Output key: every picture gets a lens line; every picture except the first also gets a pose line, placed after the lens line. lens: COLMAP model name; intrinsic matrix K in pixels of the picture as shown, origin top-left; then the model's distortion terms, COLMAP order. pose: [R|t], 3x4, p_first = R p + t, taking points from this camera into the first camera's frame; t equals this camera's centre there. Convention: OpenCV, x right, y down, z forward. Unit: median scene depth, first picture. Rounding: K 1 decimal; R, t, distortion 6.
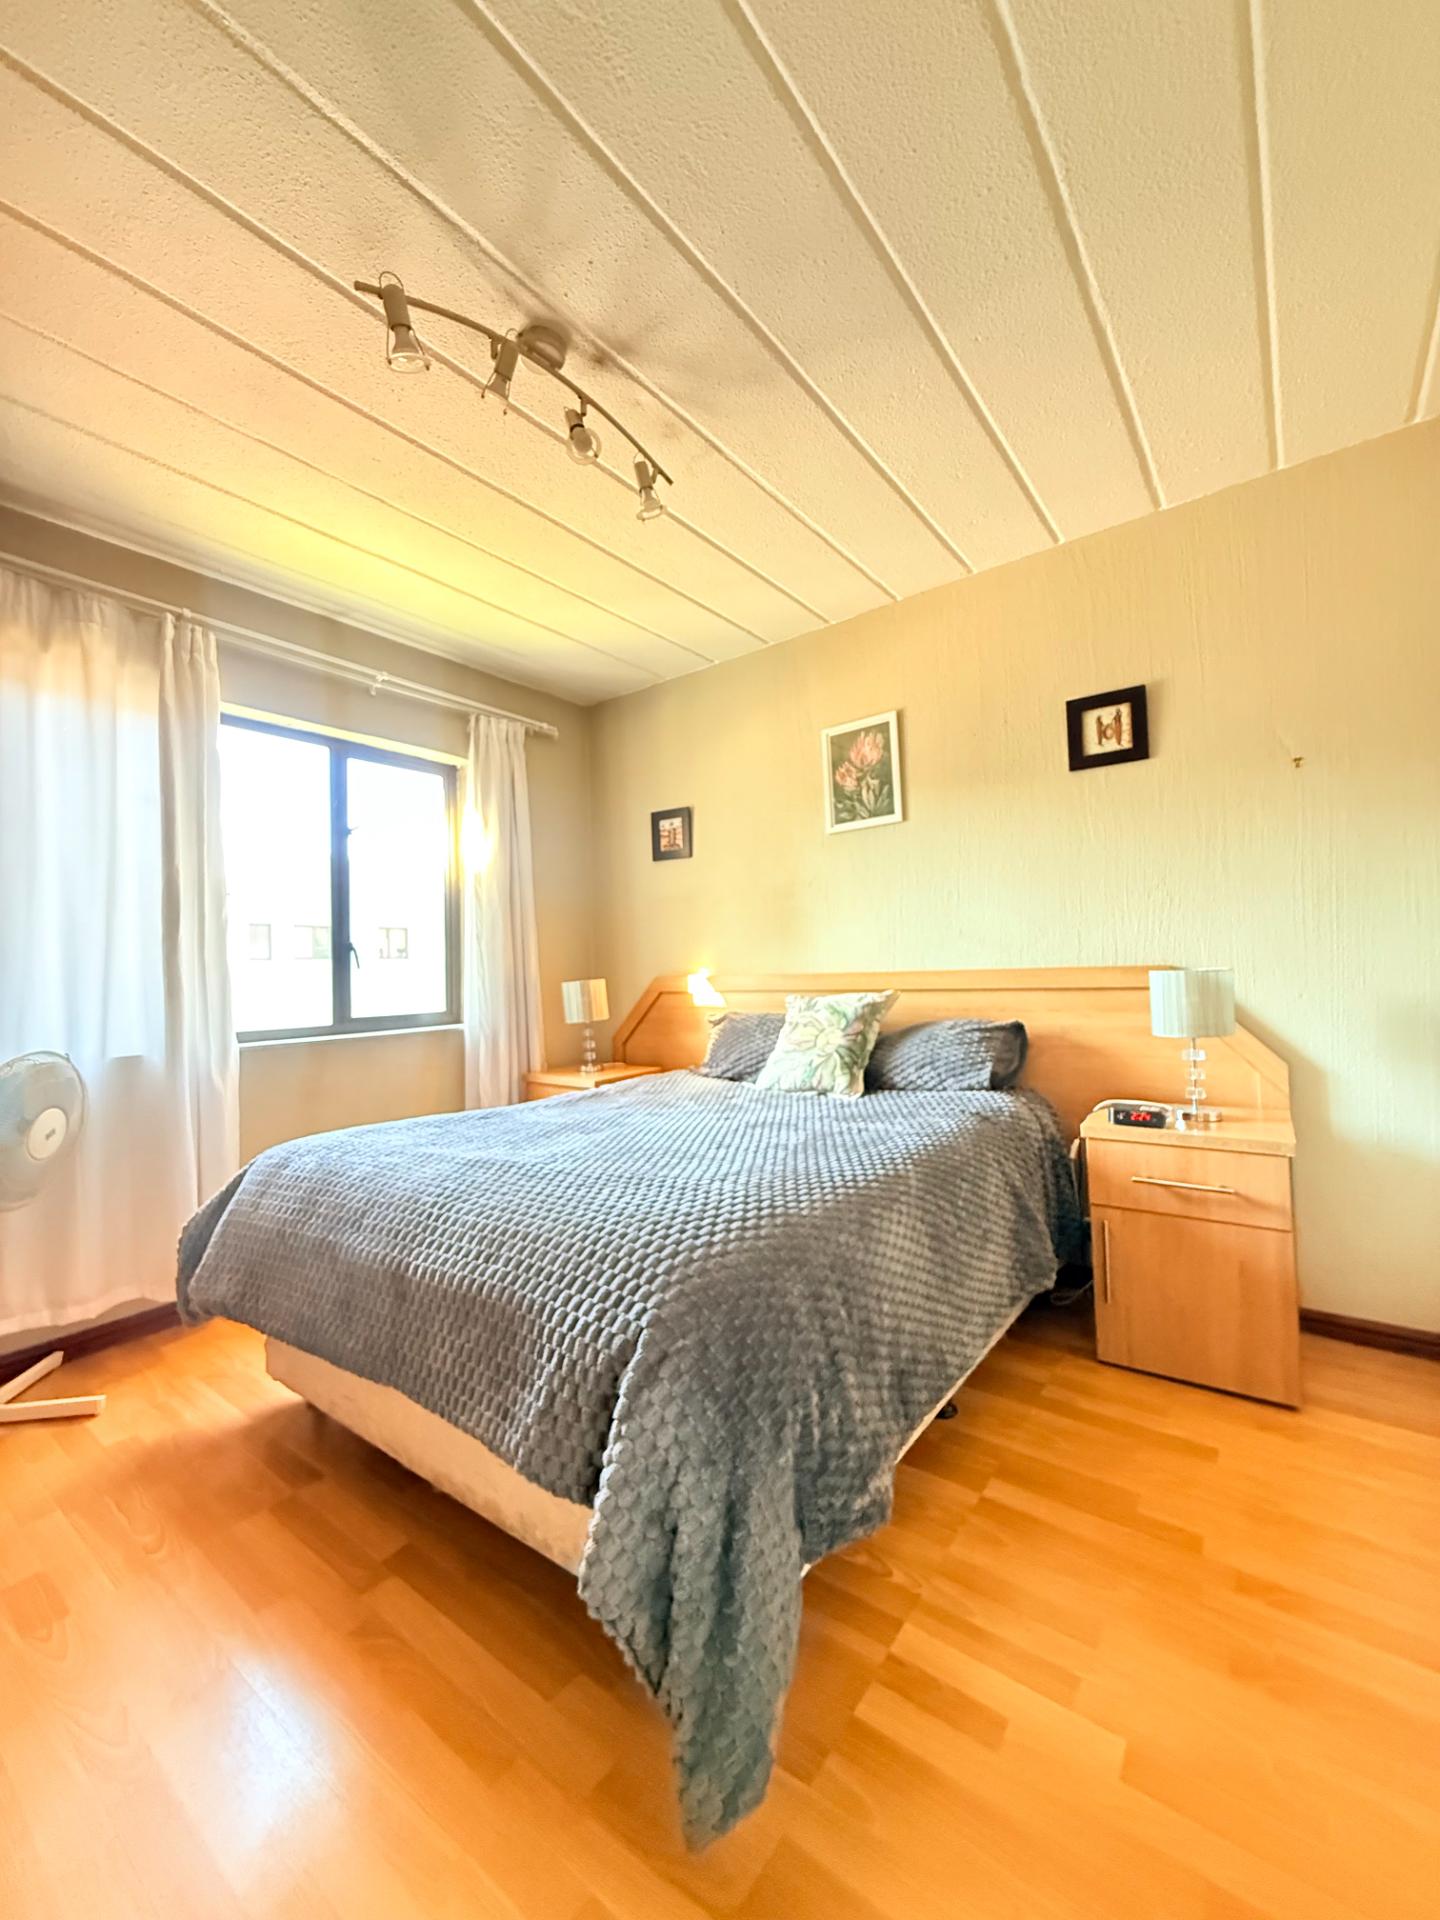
lens RADIAL K [[766.9, 0, 727.2], [0, 766.9, 951.4], [0, 0, 1]] dist [0.000953, 0.000173]
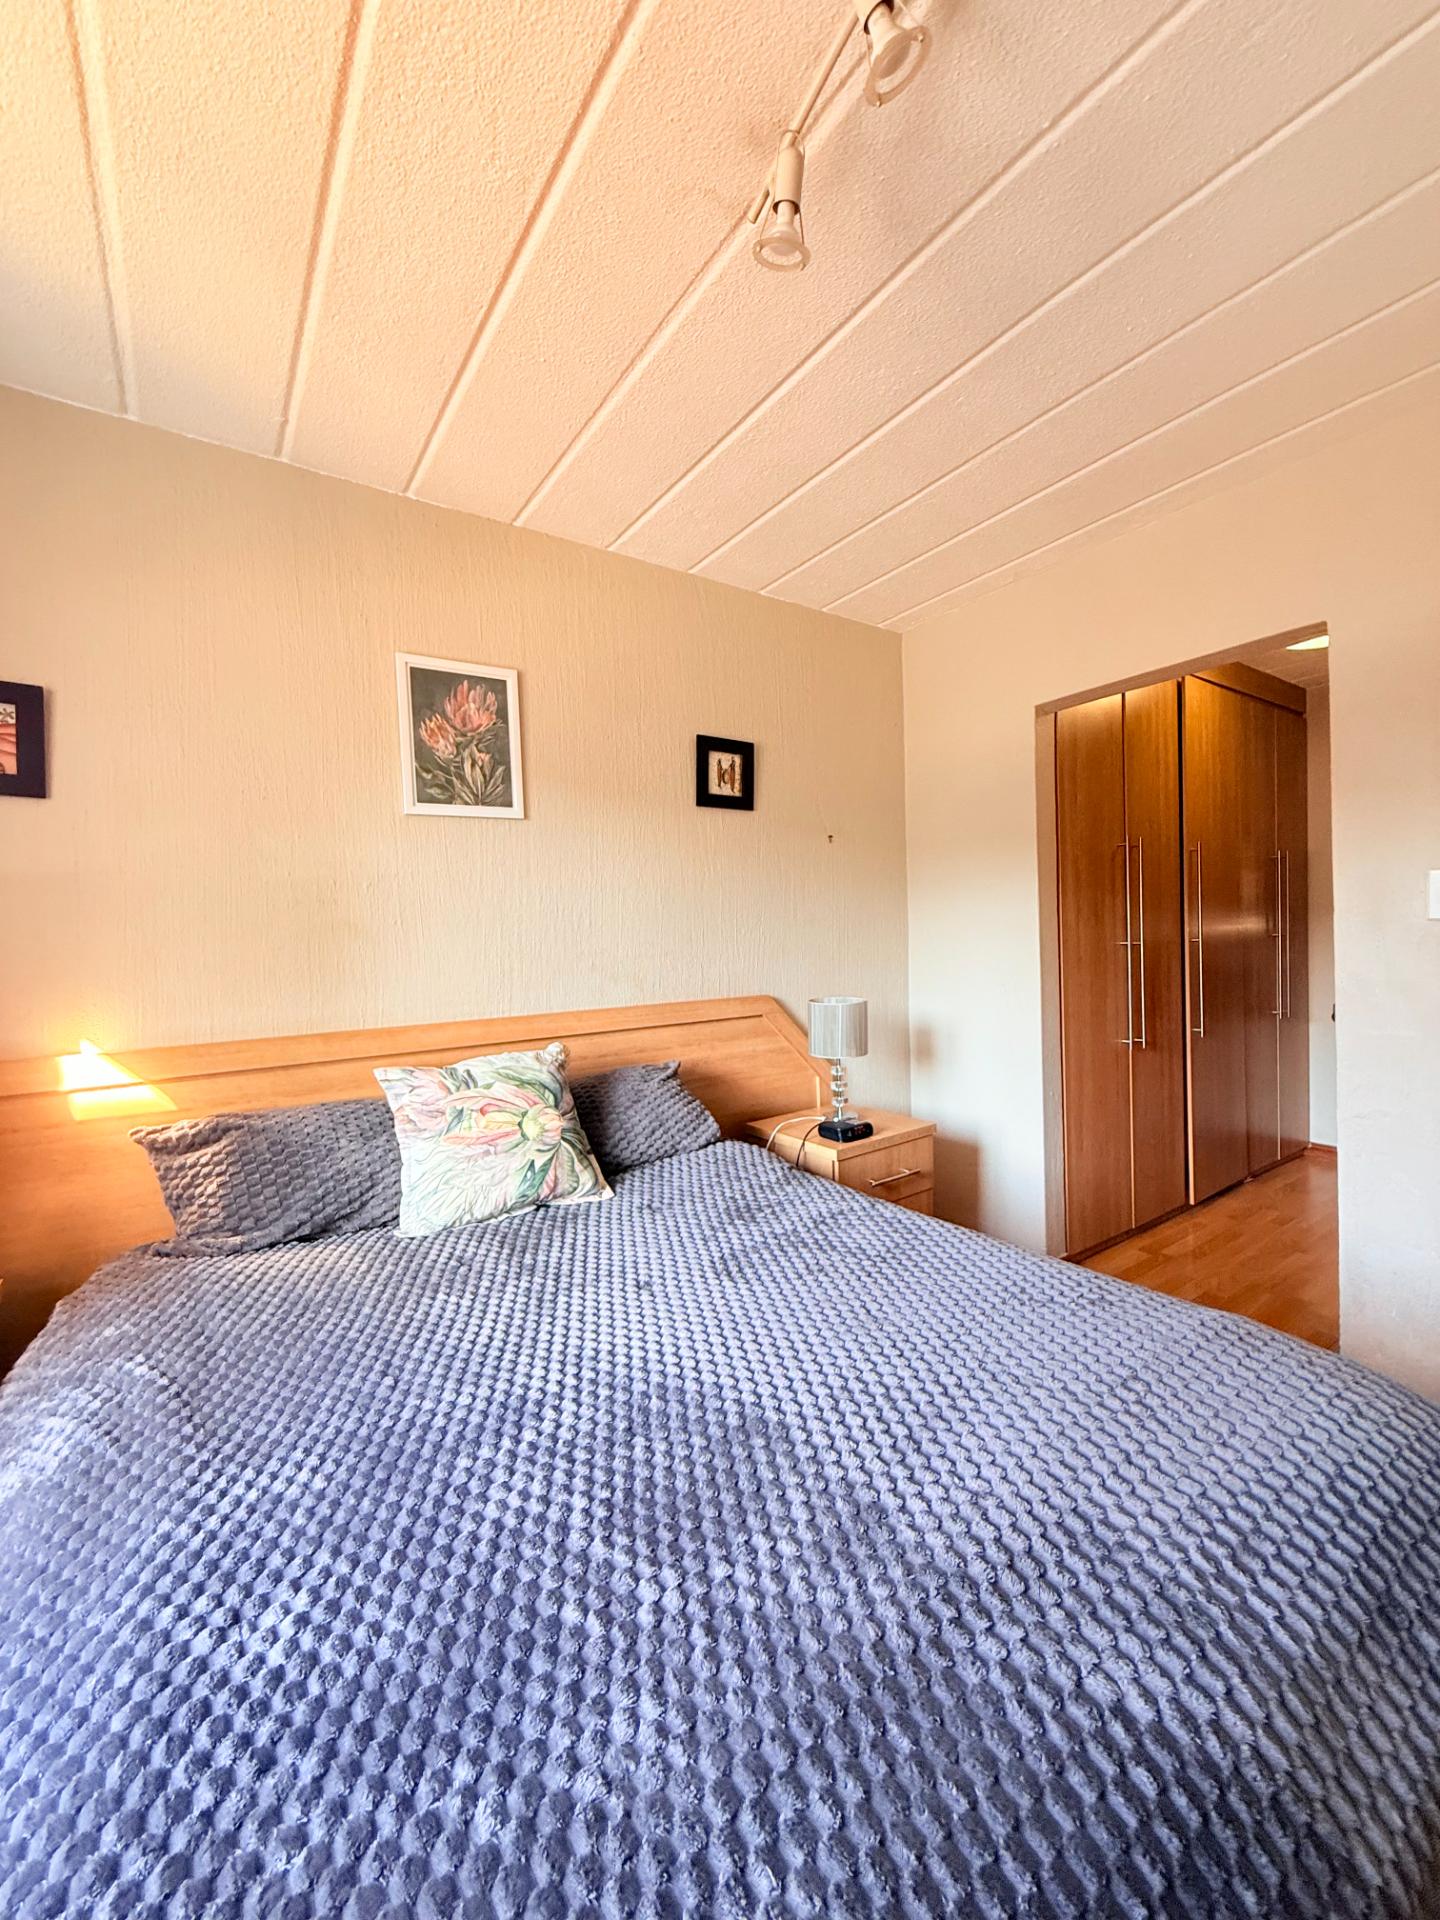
lens RADIAL K [[766.9, 0, 716.0], [0, 766.9, 955.3], [0, 0, 1]] dist [0.000953, 0.000173]
pose [[0.315997, -0.008718, 0.948720, -0.512974], [-0.005201, 0.999927, 0.010921, -0.051295], [-0.948746, -0.008386, 0.315928, 0.676883]]
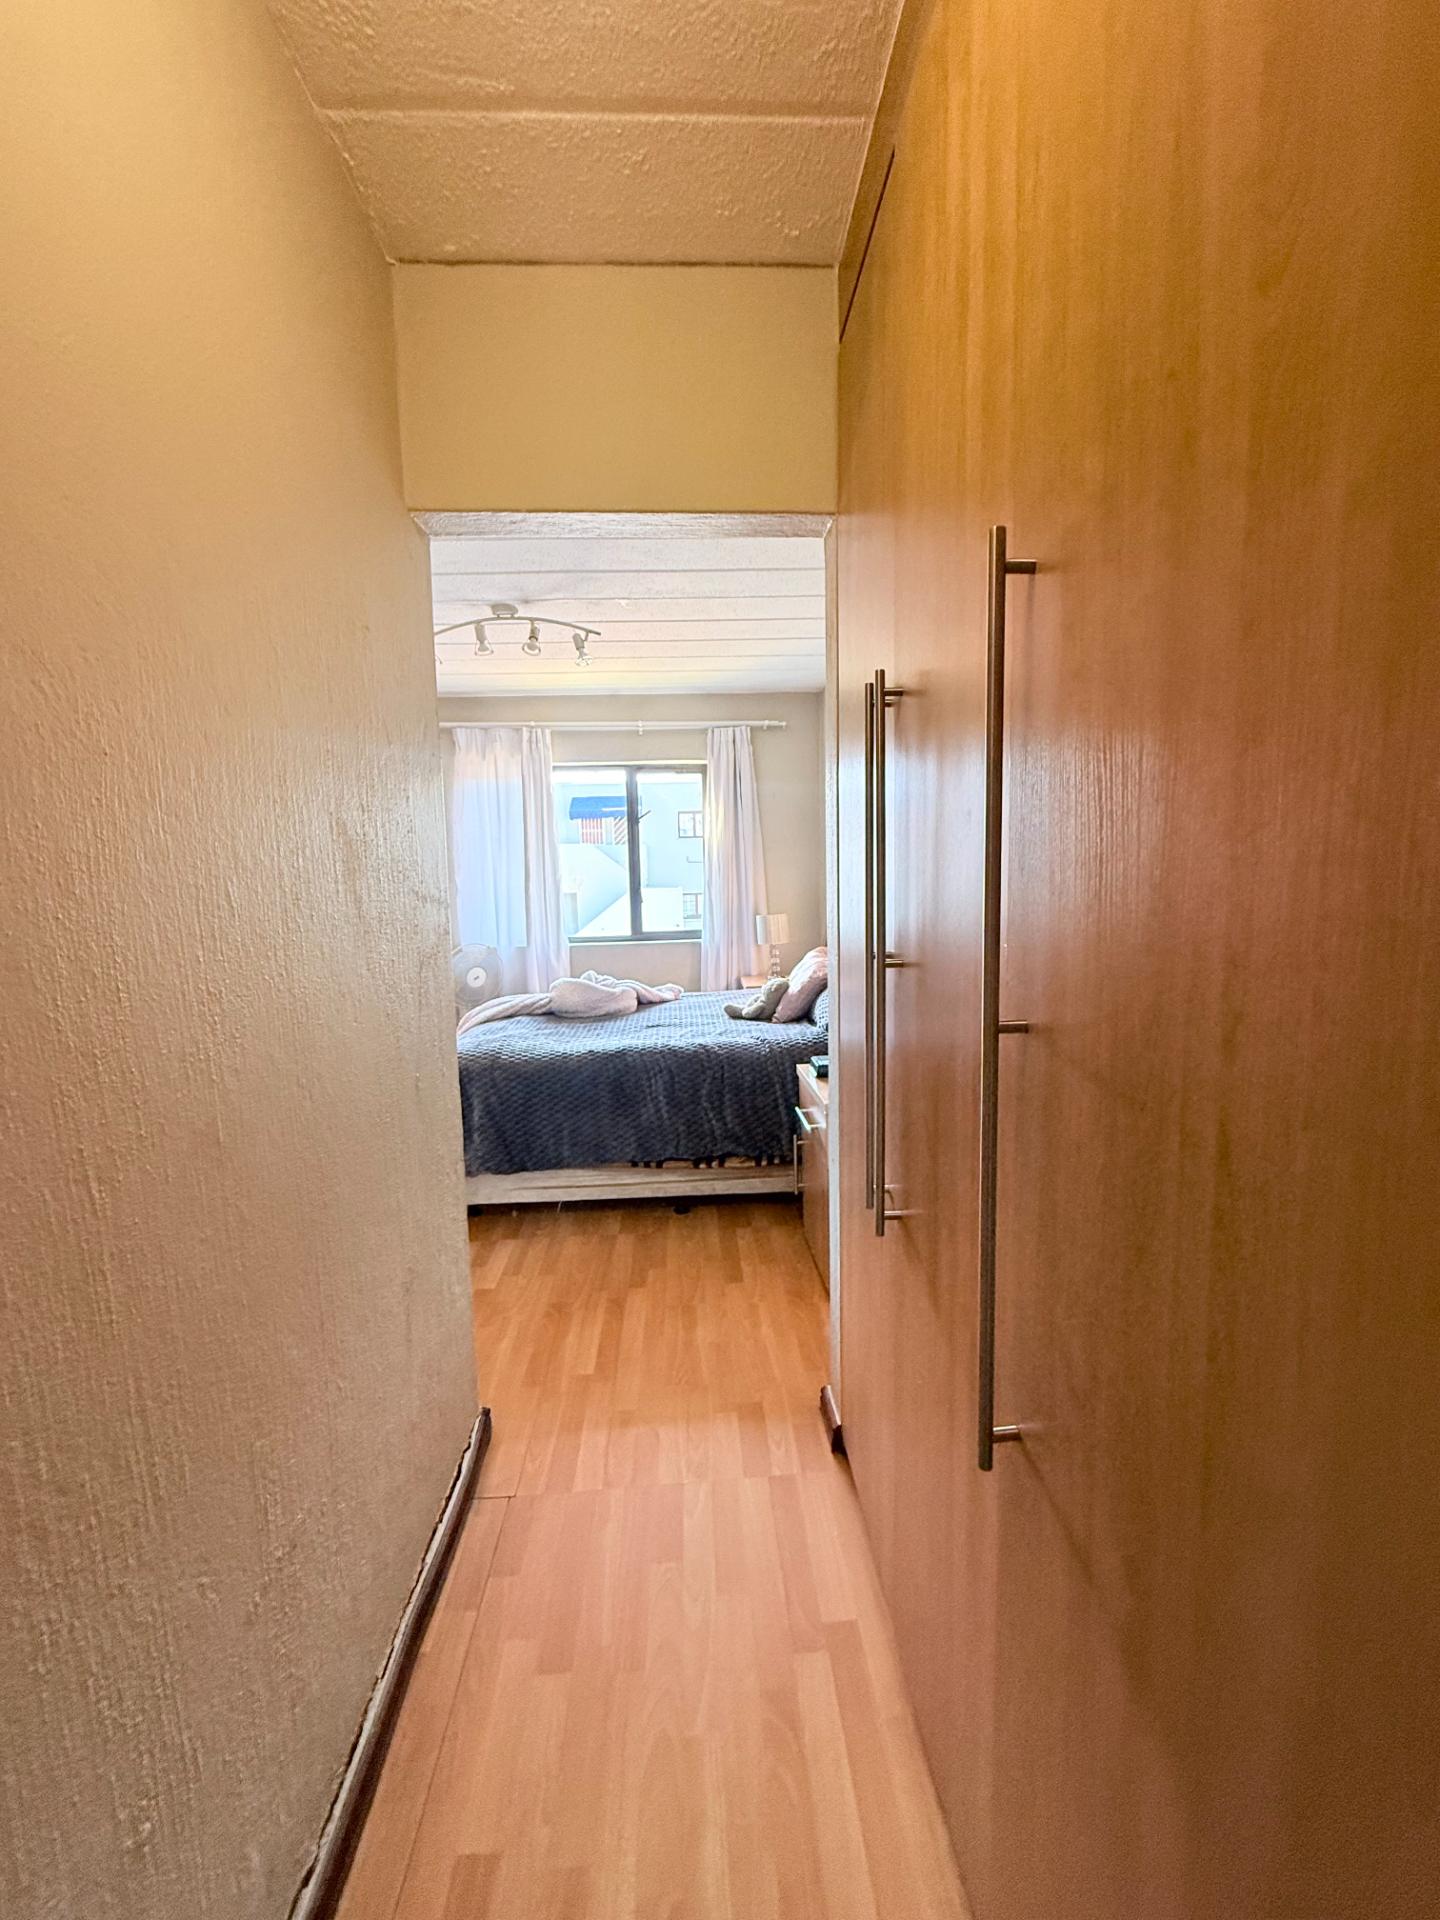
lens RADIAL K [[766.9, 0, 722.5], [0, 766.9, 951.0], [0, 0, 1]] dist [0.000953, 0.000173]
pose [[0.642878, 0.094005, -0.760179, 1.131138], [0.024941, 0.989345, 0.143436, -0.134803], [0.765563, -0.111171, 0.633683, 0.067664]]
